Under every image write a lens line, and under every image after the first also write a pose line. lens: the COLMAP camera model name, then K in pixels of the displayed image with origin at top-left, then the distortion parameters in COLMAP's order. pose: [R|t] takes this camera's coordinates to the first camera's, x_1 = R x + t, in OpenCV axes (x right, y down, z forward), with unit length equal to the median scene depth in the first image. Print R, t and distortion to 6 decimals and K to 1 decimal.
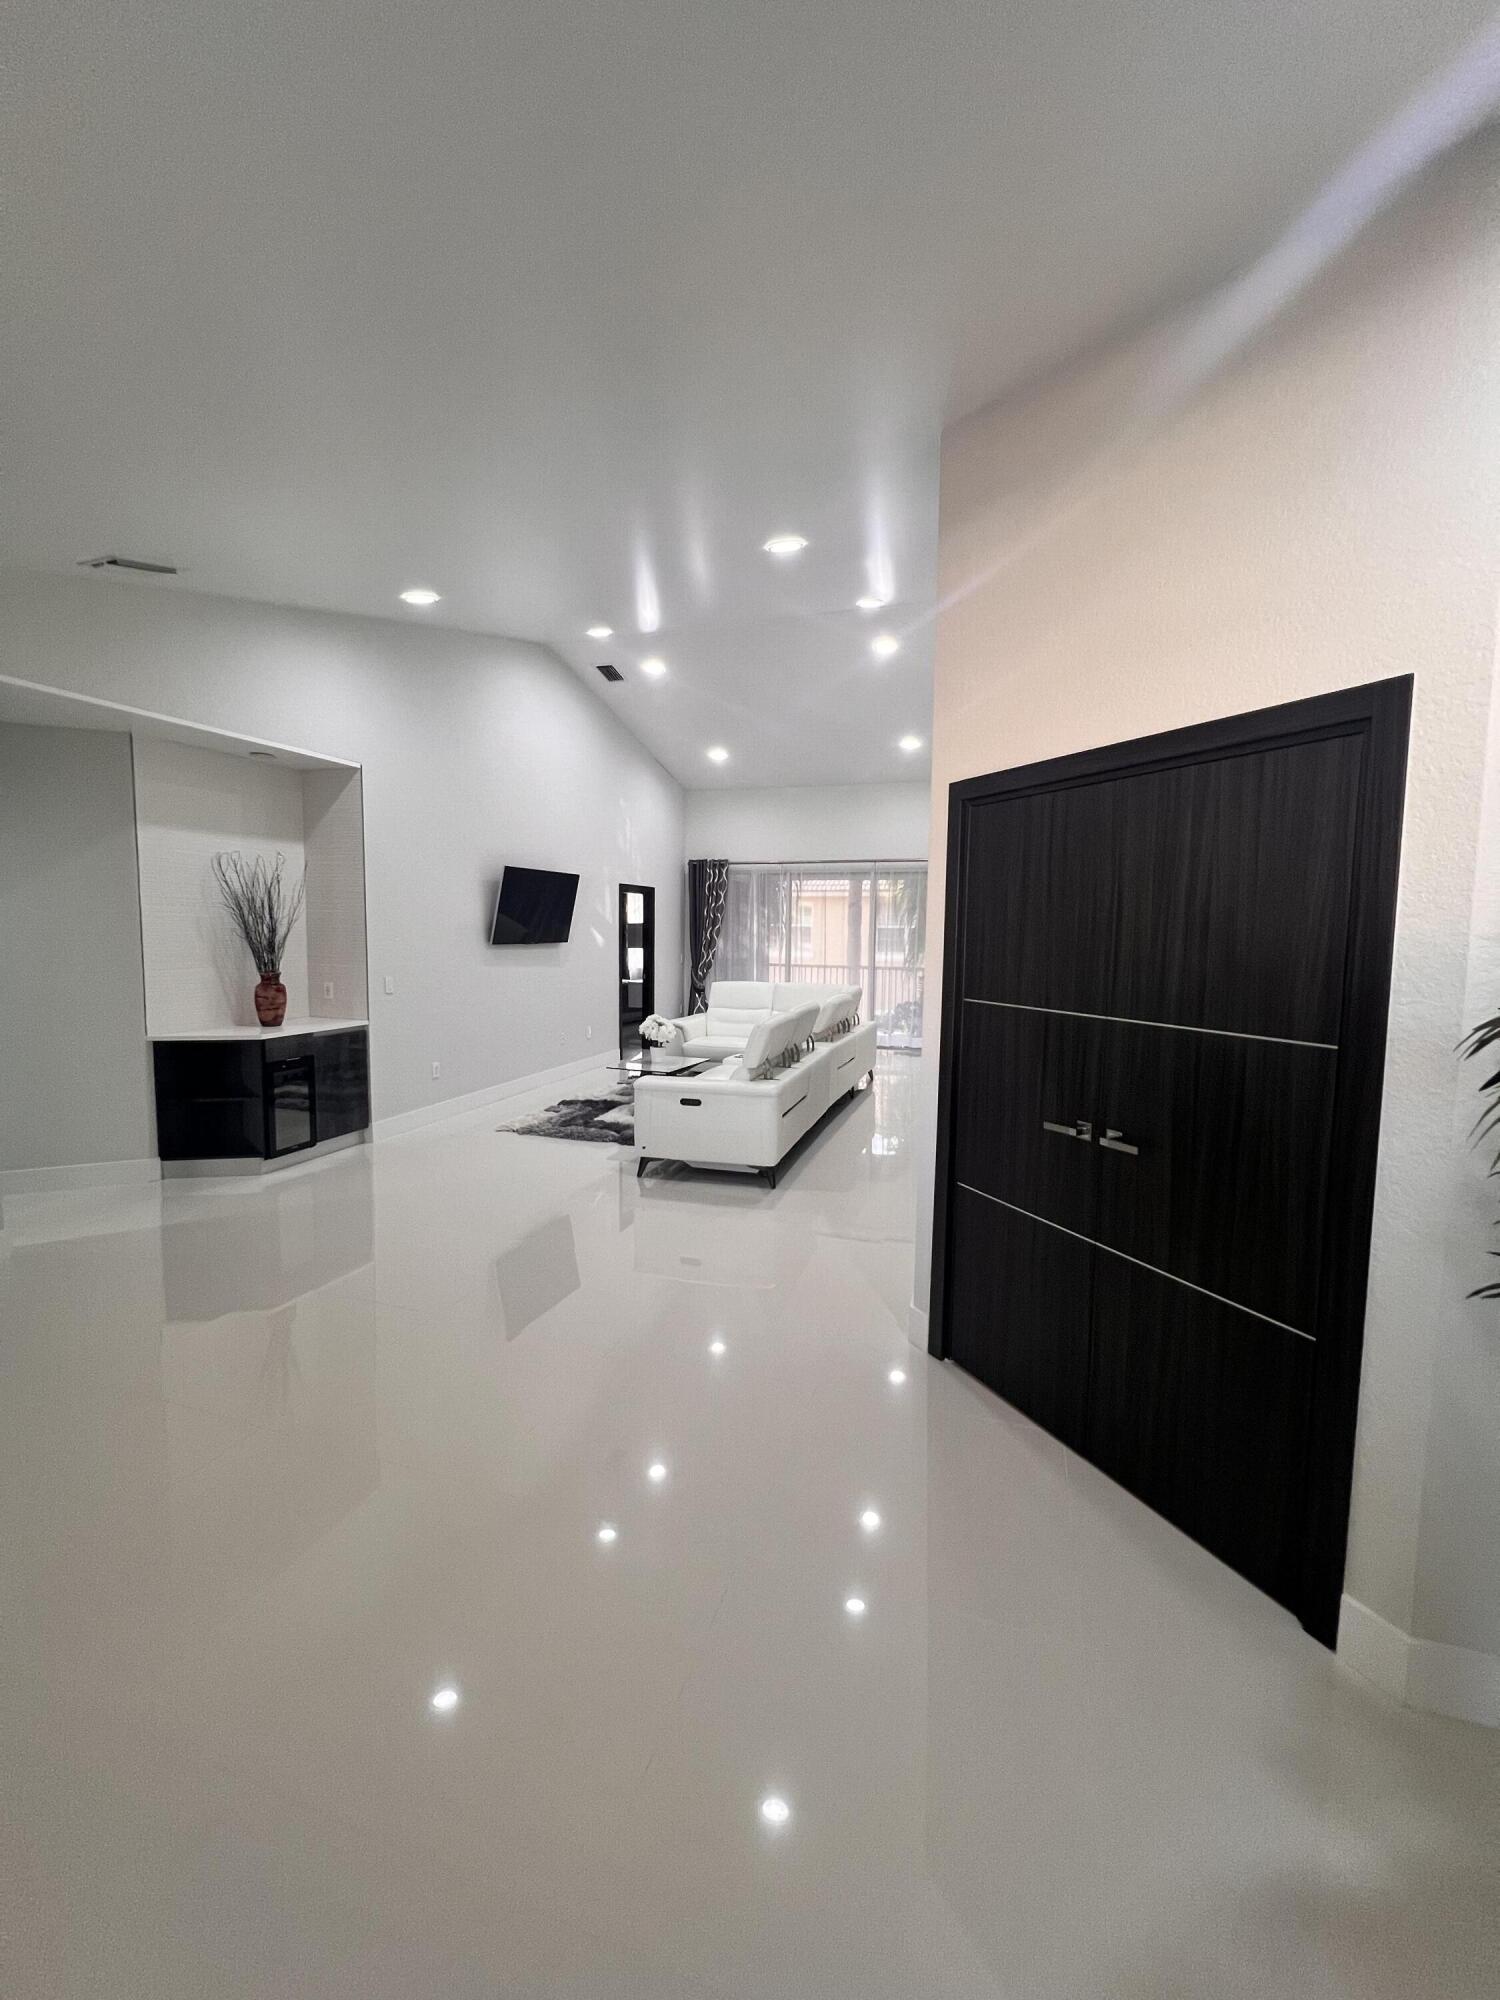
lens RADIAL K [[809.6, 0, 759.1], [0, 809.6, 996.8], [0, 0, 1]] dist [-0.001396, 0.000567]
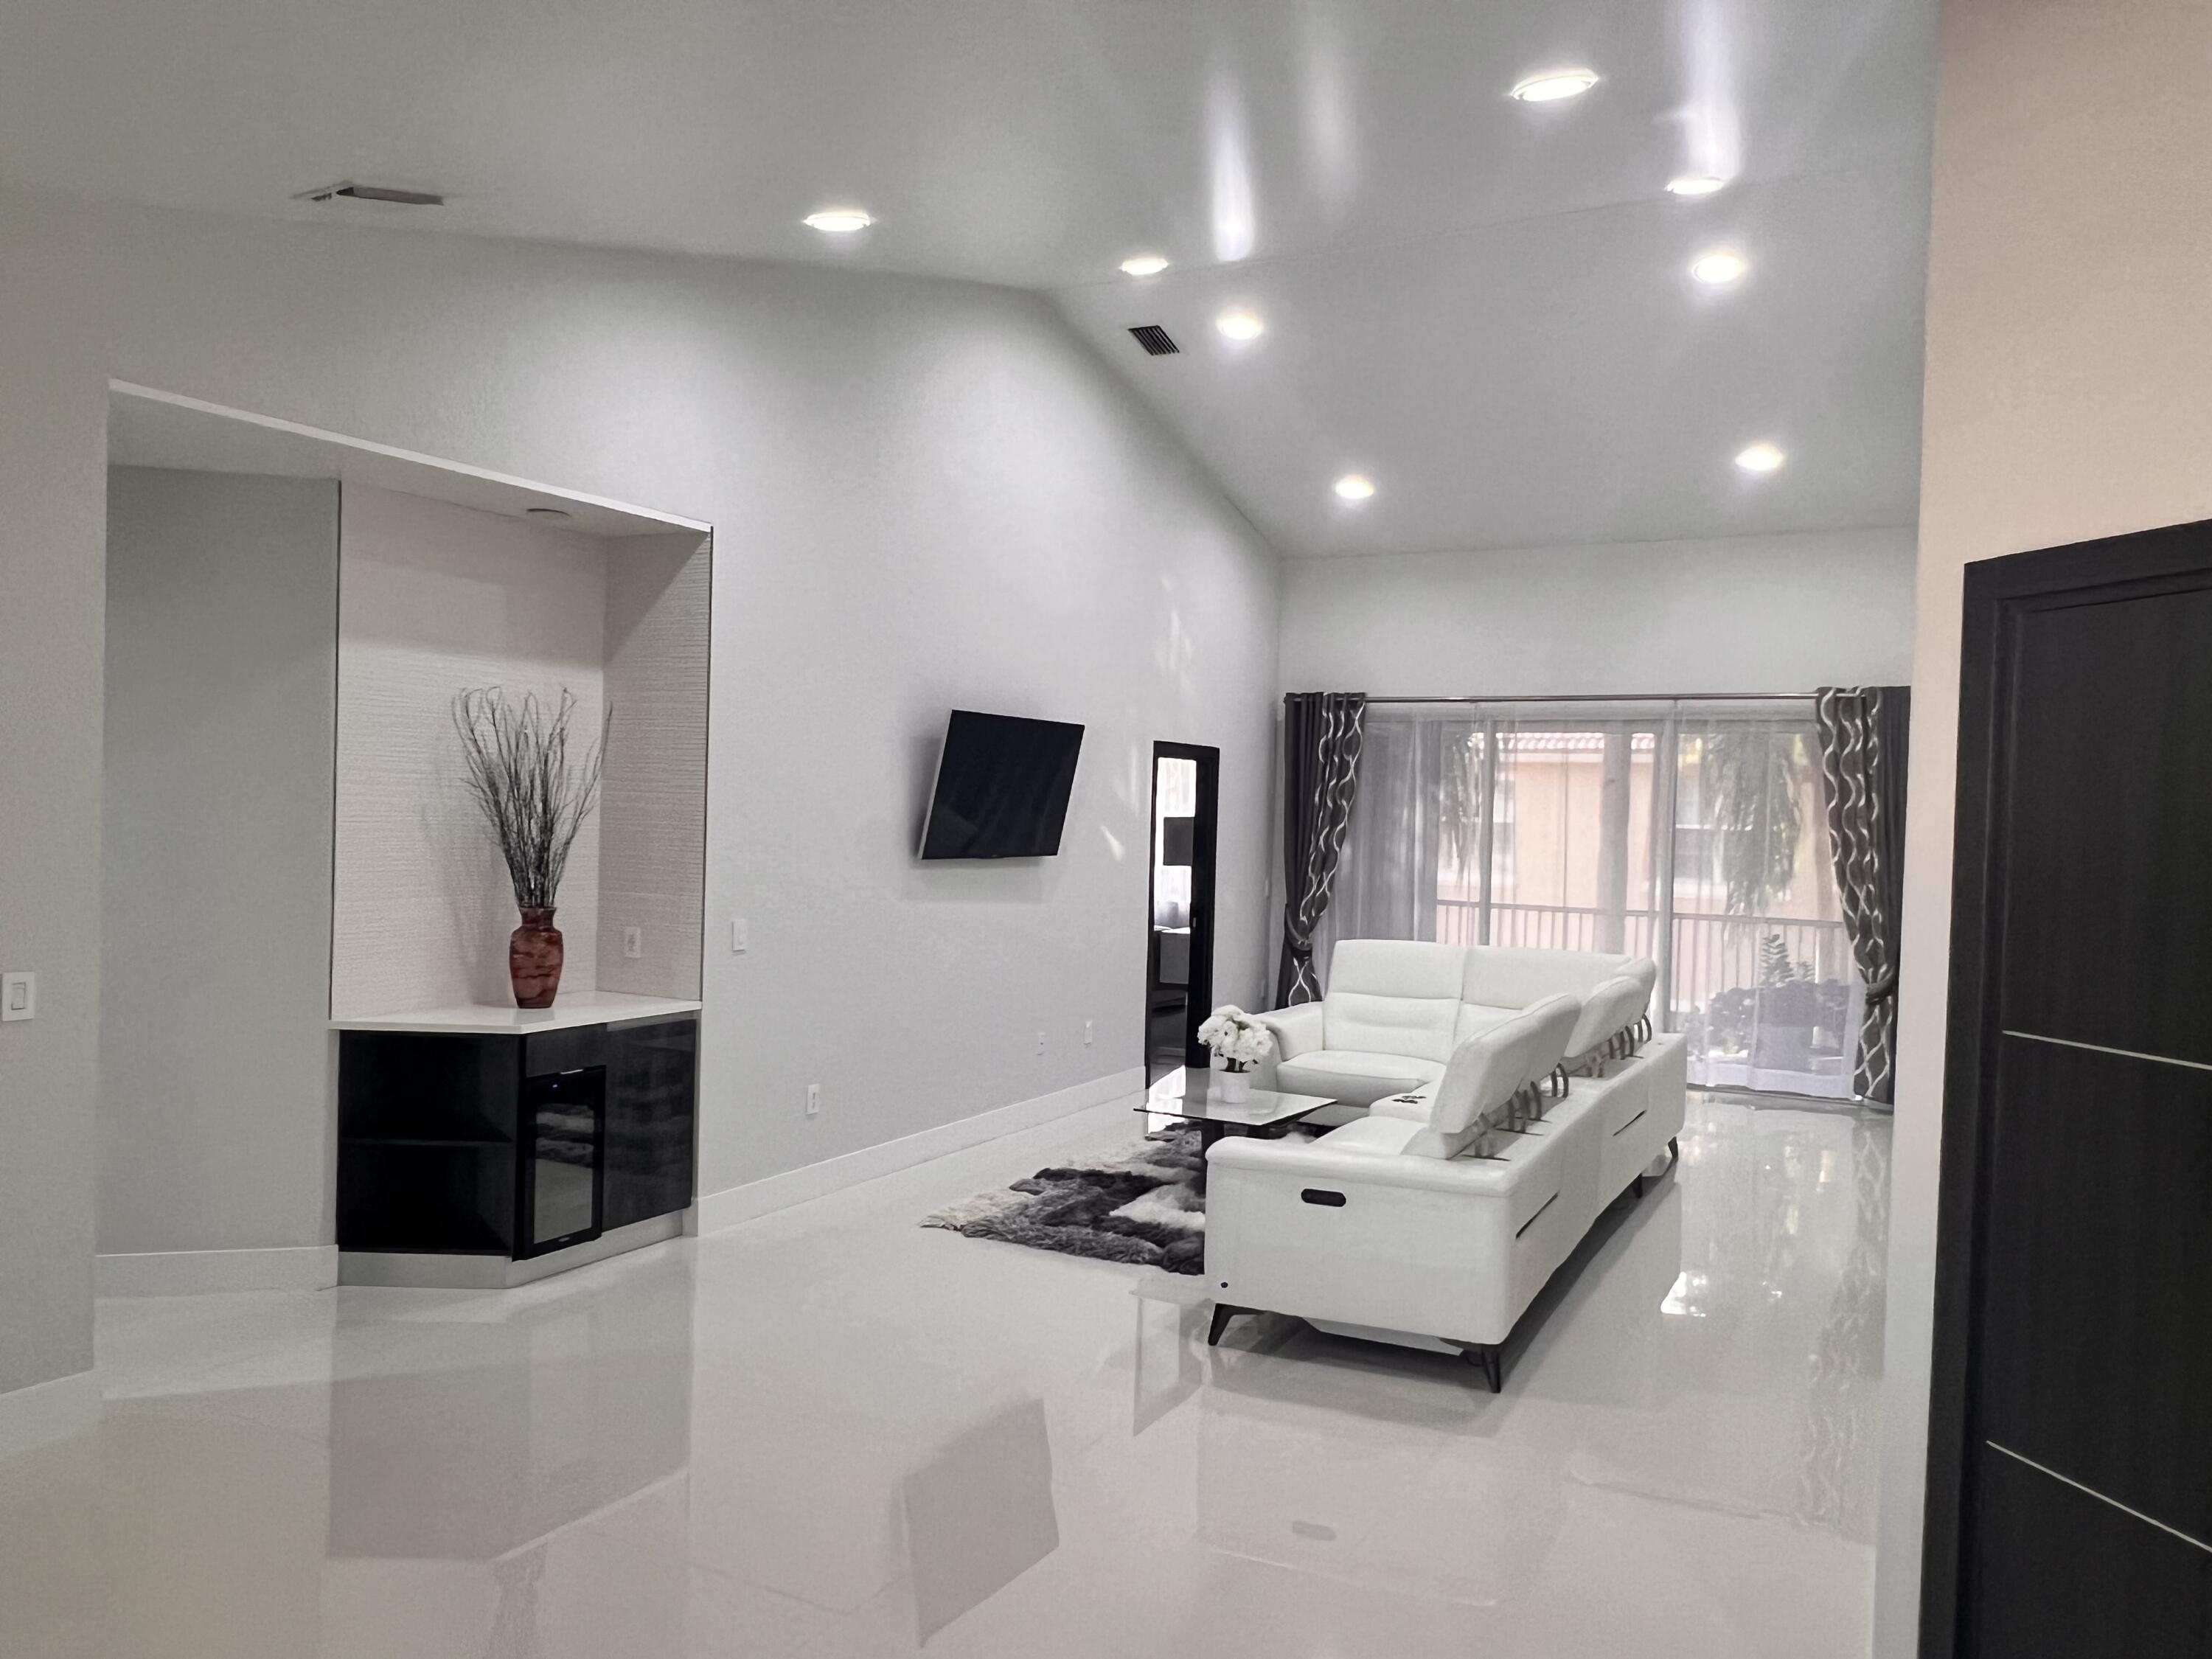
lens RADIAL K [[1595.9, 0, 1102.9], [0, 1595.9, 837.4], [0, 0, 1]] dist [-0.008903, 0.002322]
pose [[0.984613, 0.018118, -0.173805, -0.046102], [-0.030411, 0.997199, -0.068331, -0.014780], [0.172080, 0.072565, 0.982407, 0.015038]]
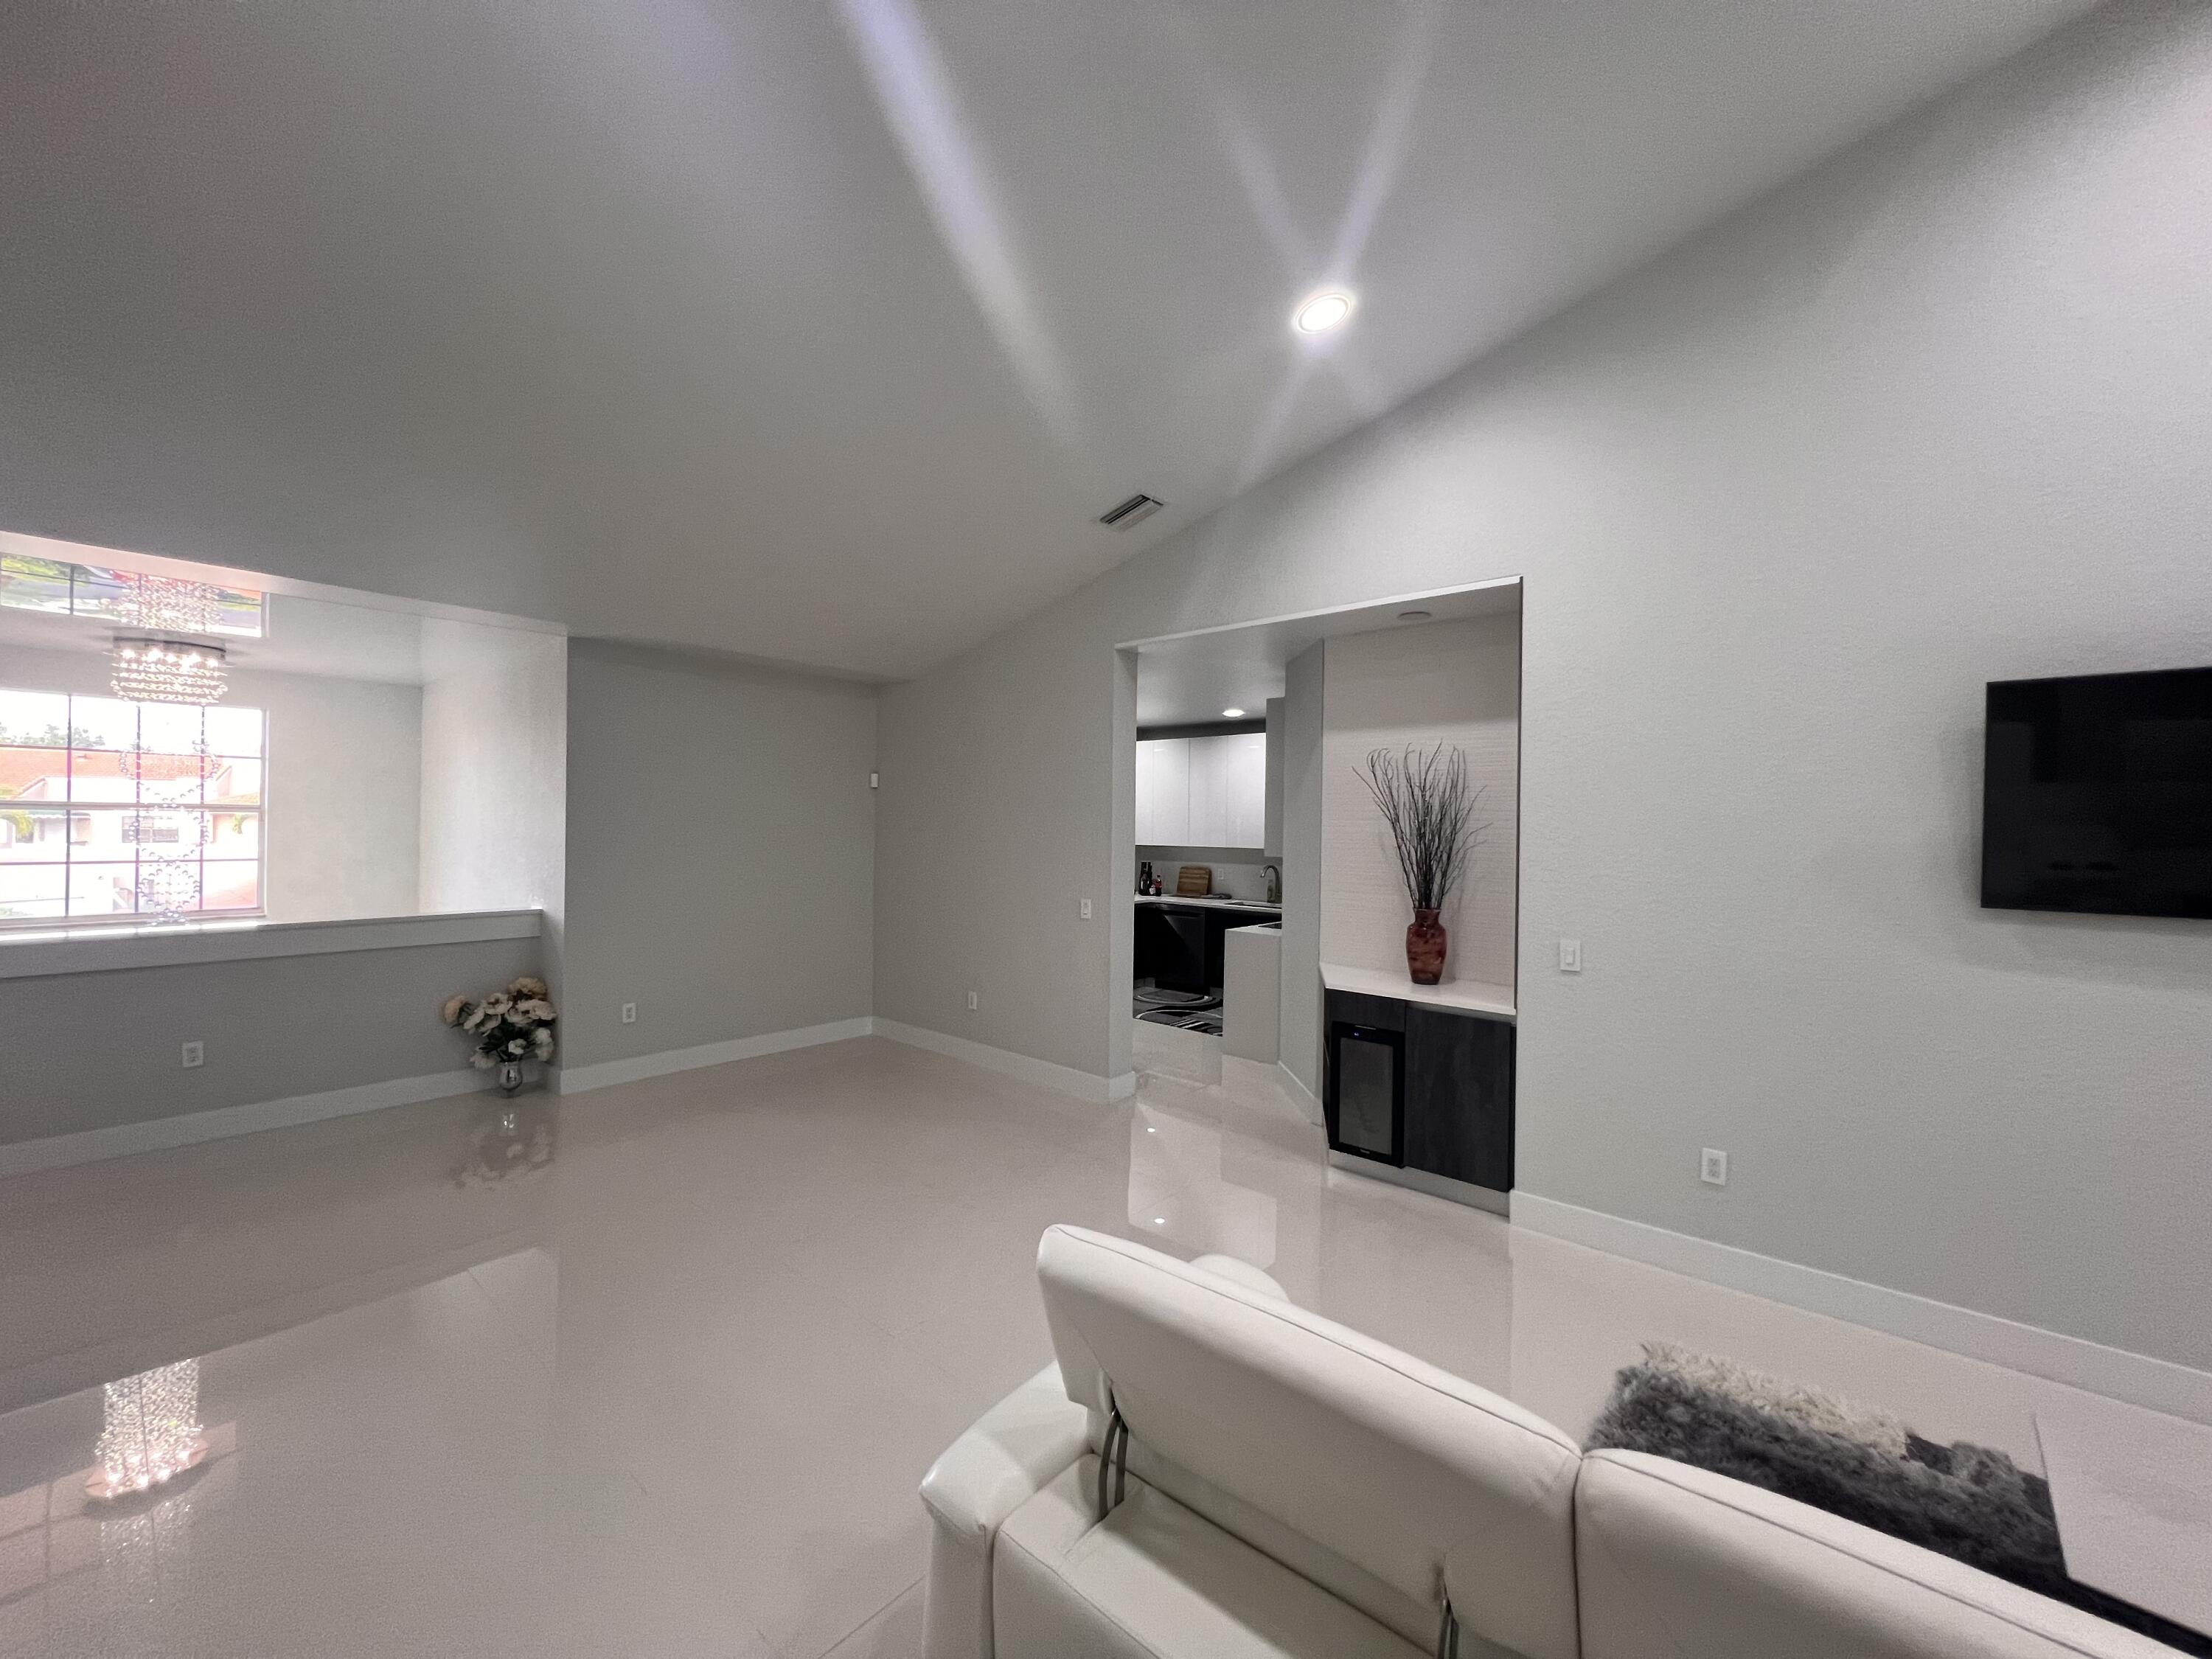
lens RADIAL K [[895.4, 0, 1113.6], [0, 895.4, 835.1], [0, 0, 1]] dist [-0.001396, 0.000567]
pose [[-0.408240, -0.013840, -0.912770, 0.223277], [-0.095357, 0.995061, 0.027561, -0.085689], [0.907881, 0.098291, -0.407543, 0.998101]]
